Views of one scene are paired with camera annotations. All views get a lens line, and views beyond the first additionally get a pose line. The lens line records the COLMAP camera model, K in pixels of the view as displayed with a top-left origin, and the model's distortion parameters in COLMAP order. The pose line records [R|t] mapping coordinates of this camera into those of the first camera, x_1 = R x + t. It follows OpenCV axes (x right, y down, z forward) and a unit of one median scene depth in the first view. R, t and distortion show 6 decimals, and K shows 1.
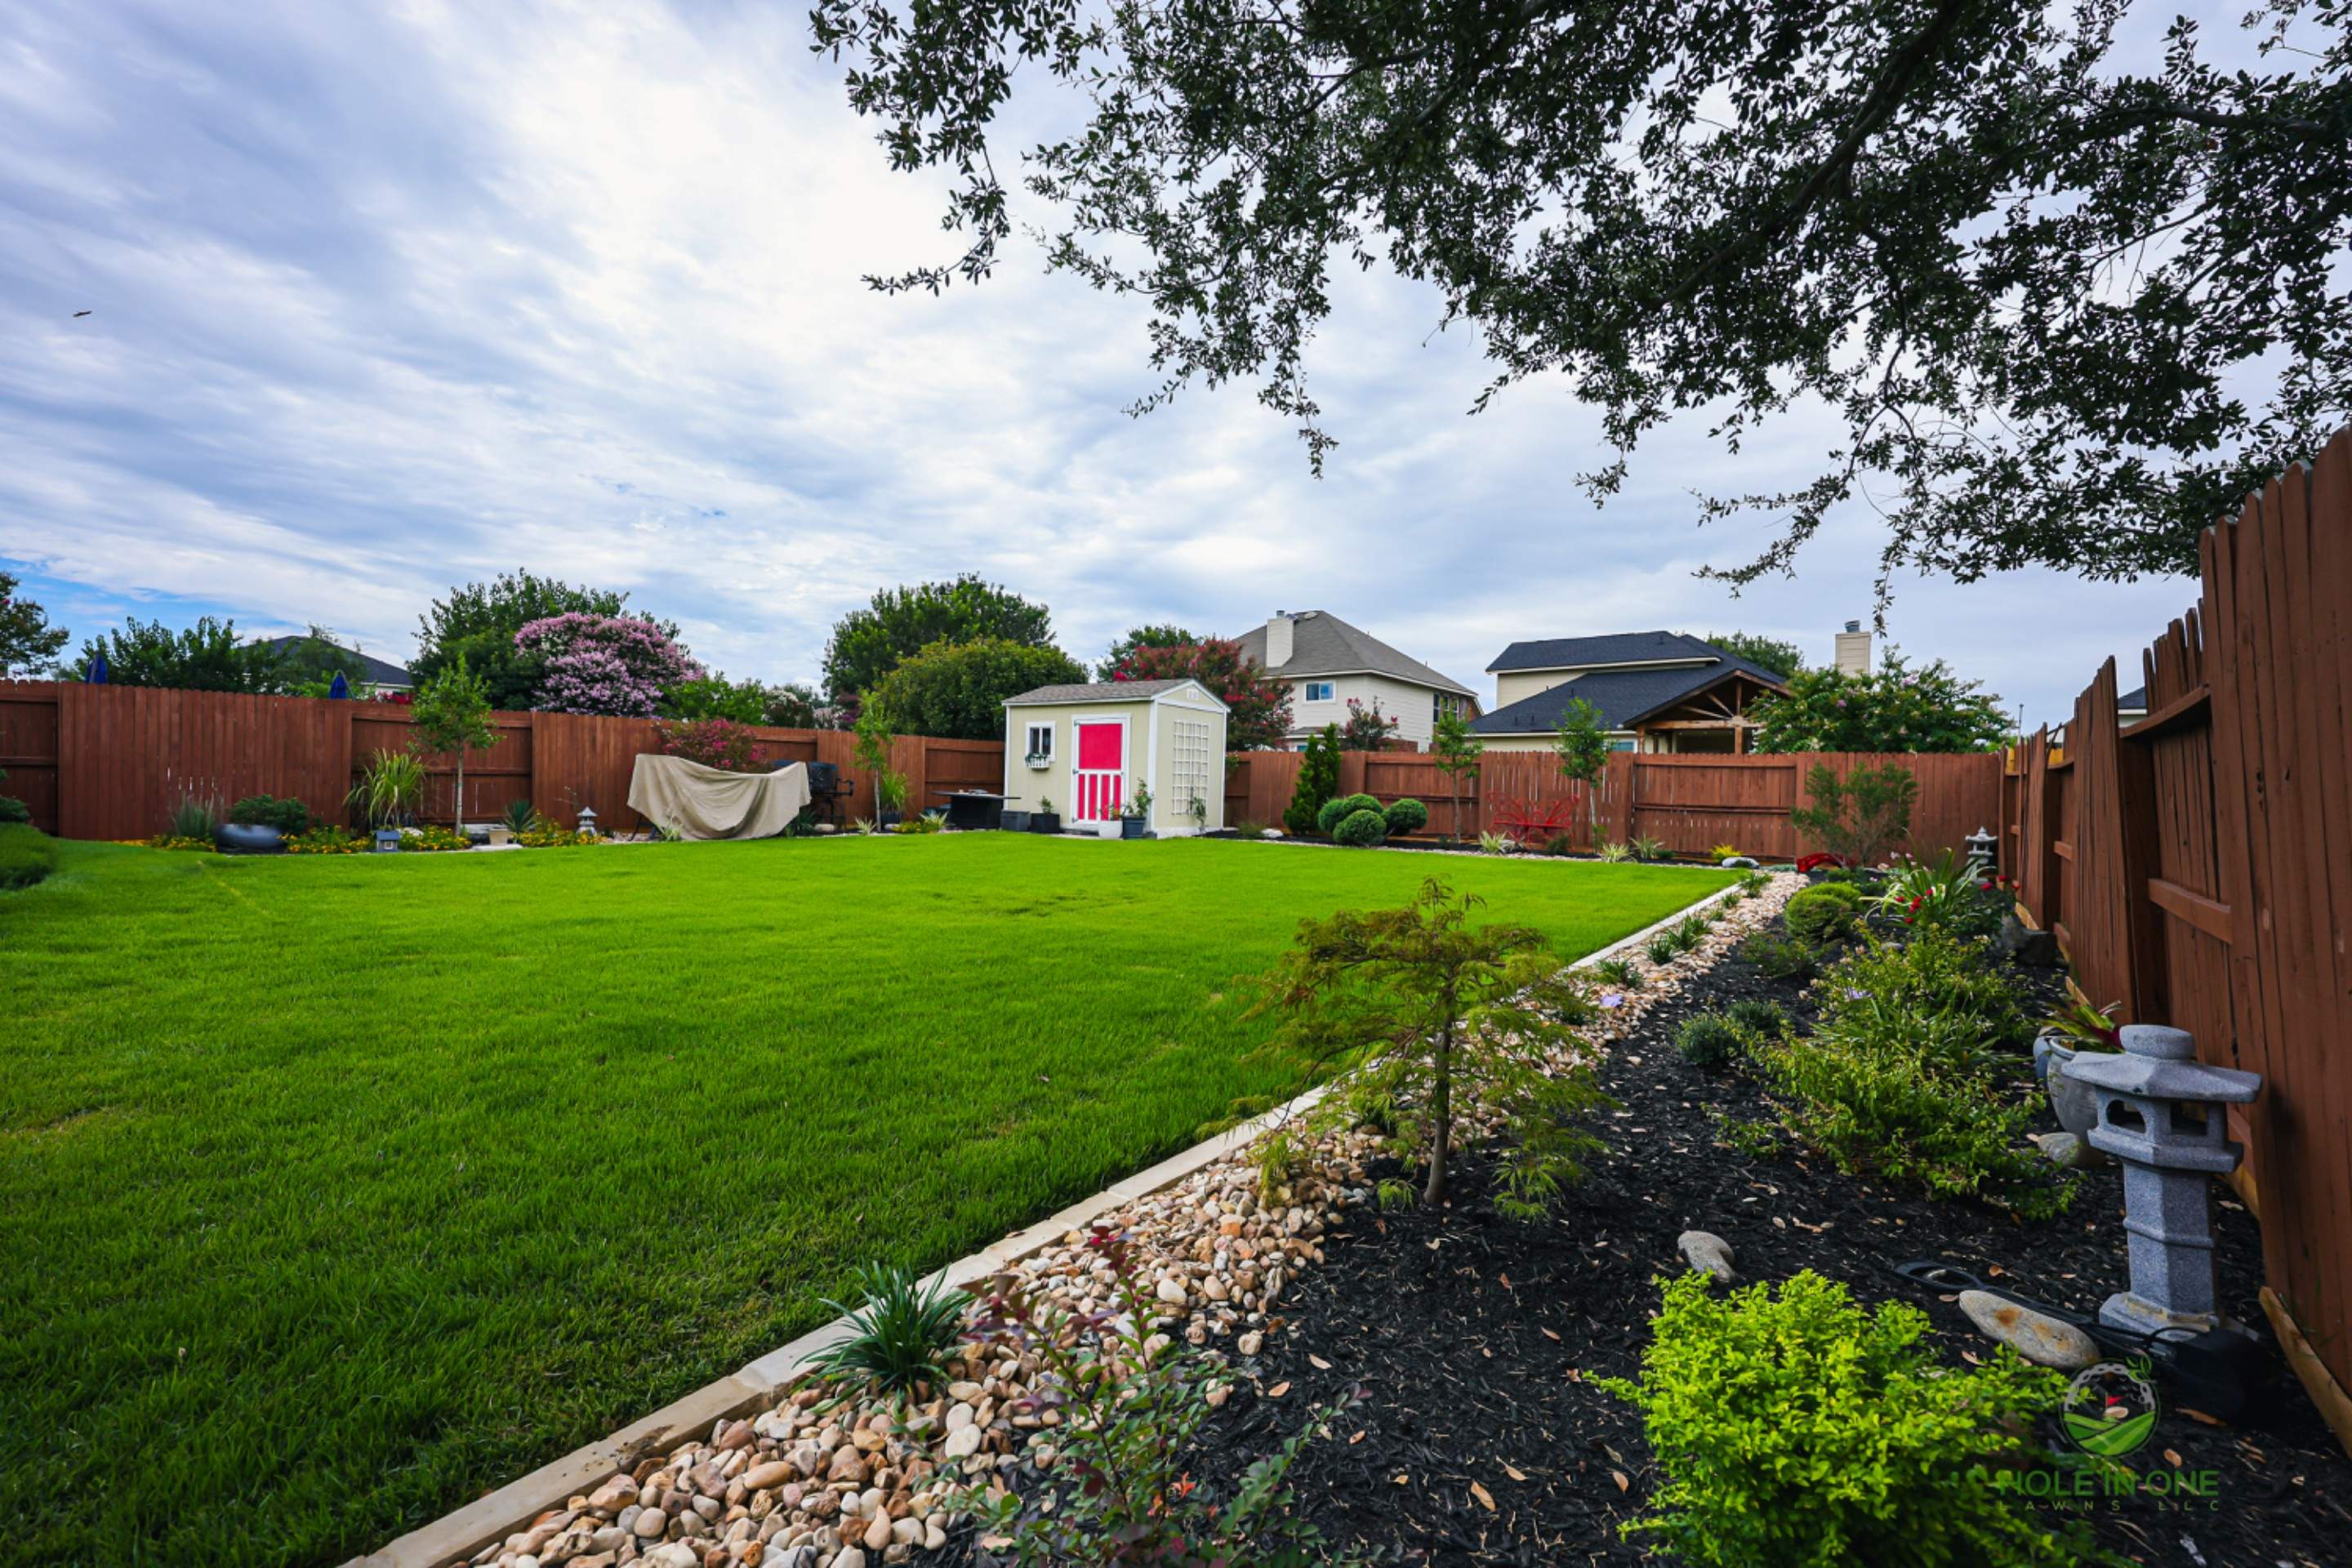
lens RADIAL K [[960.0, 0, 1176.0], [0, 960.0, 784.0], [0, 0, 1]] dist [0.000962, 0.000127]
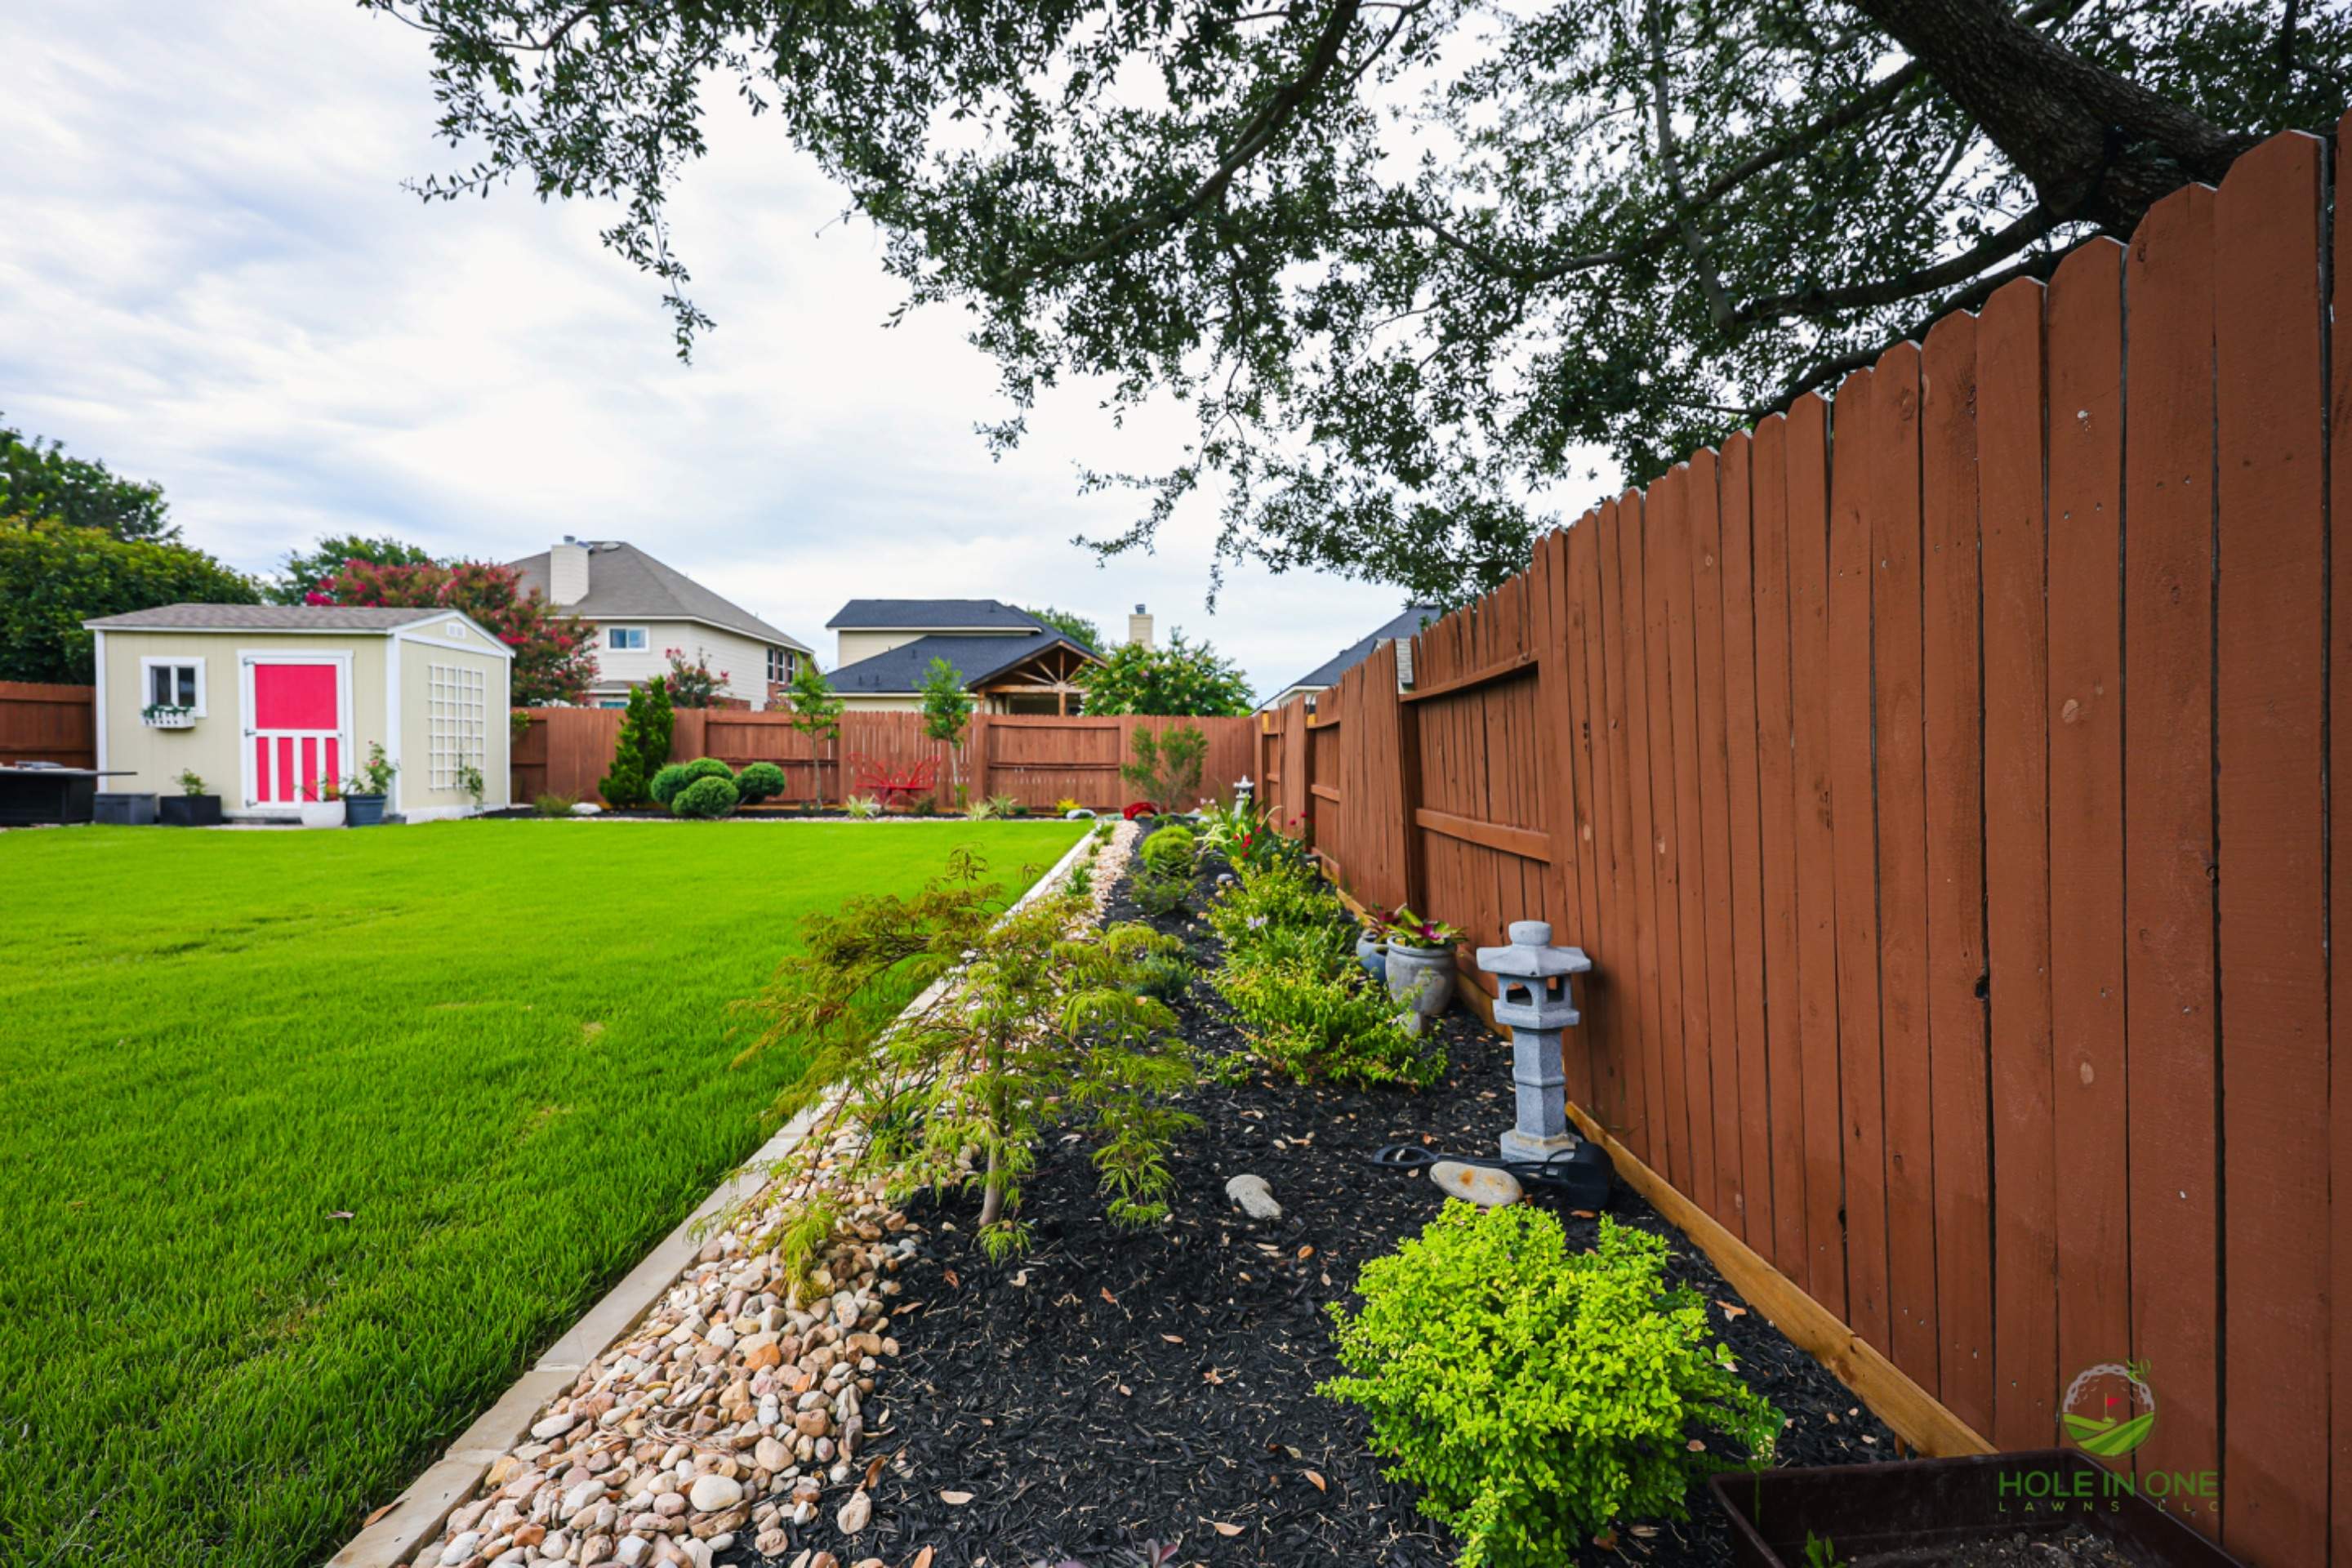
lens RADIAL K [[984.0, 0, 1176.0], [0, 984.0, 784.0], [0, 0, 1]] dist [-0.000564, 0.000187]
pose [[0.783665, -0.033368, 0.620286, -0.054745], [0.010073, 0.999108, 0.041021, 0.003579], [-0.621102, -0.025899, 0.783302, 0.093259]]
